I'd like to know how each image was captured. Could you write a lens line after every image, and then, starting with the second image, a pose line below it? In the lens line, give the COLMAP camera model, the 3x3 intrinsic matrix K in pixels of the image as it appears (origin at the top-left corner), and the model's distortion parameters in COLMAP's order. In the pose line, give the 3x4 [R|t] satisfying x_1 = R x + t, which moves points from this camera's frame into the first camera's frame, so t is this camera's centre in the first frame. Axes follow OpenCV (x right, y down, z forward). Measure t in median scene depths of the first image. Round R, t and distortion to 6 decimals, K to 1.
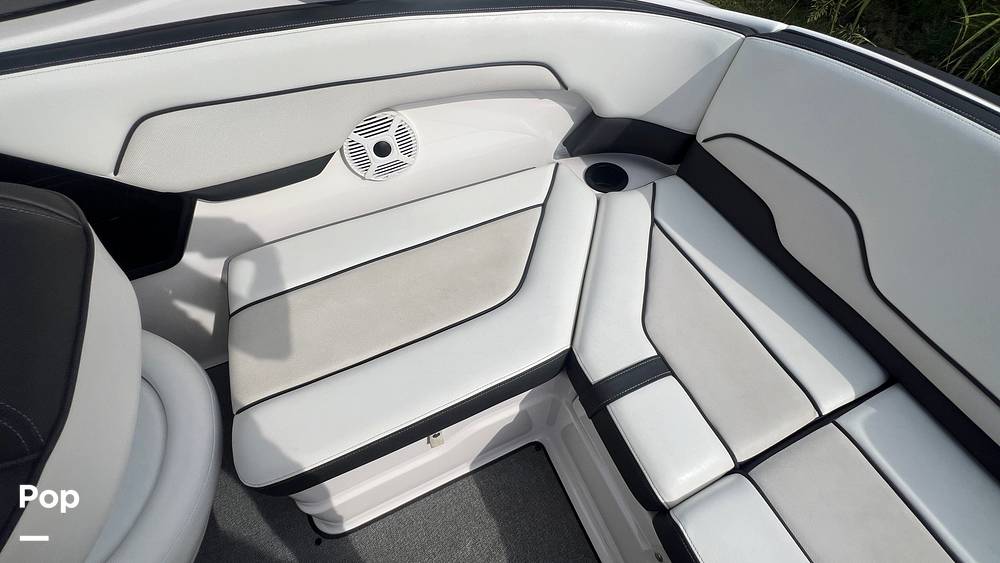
lens RADIAL K [[401.1, 0, 498.8], [0, 401.1, 282.3], [0, 0, 1]] dist [-0.004749, 0.001342]
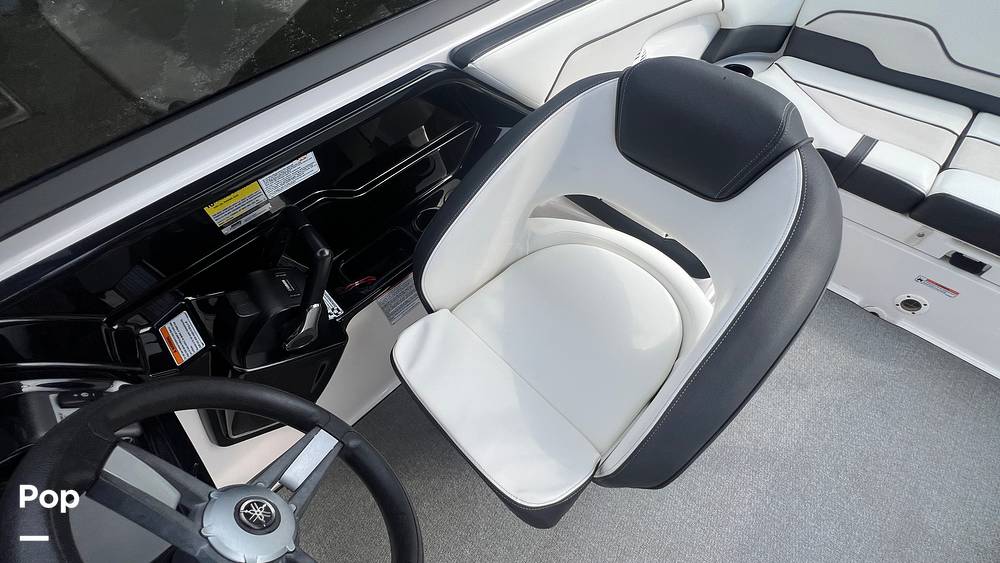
lens RADIAL K [[401.1, 0, 494.5], [0, 401.1, 278.7], [0, 0, 1]] dist [-0.004749, 0.001342]
pose [[0.934422, -0.313697, 0.168670, -1.152875], [0.323508, 0.945632, -0.033506, 0.236551], [-0.148989, 0.085875, 0.985103, -0.264293]]
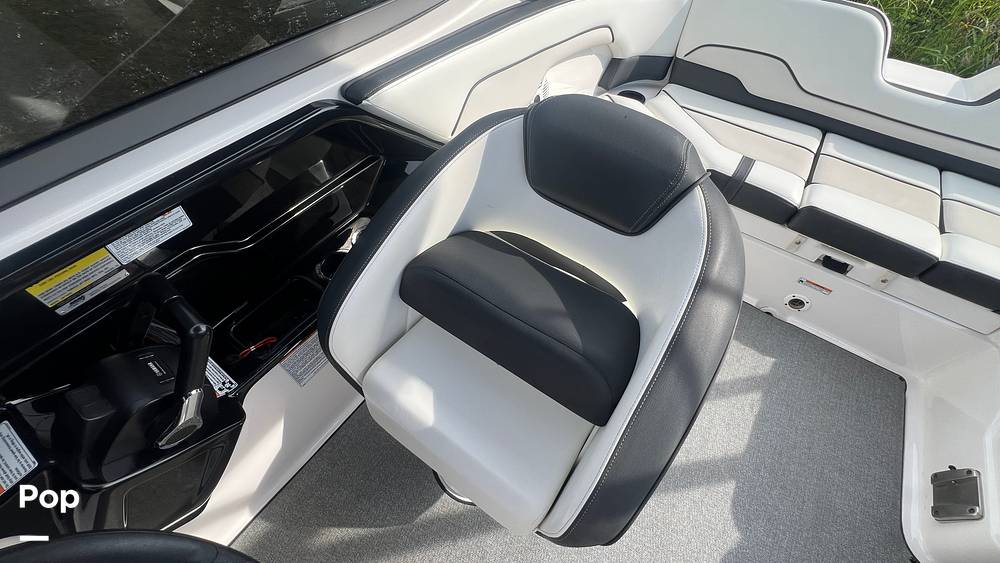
lens RADIAL K [[401.1, 0, 494.1], [0, 401.1, 279.6], [0, 0, 1]] dist [-0.004749, 0.001342]
pose [[0.856509, -0.386229, 0.342373, -1.099775], [0.412152, 0.911109, -0.003256, 0.181603], [-0.310682, 0.143899, 0.939558, -0.214810]]
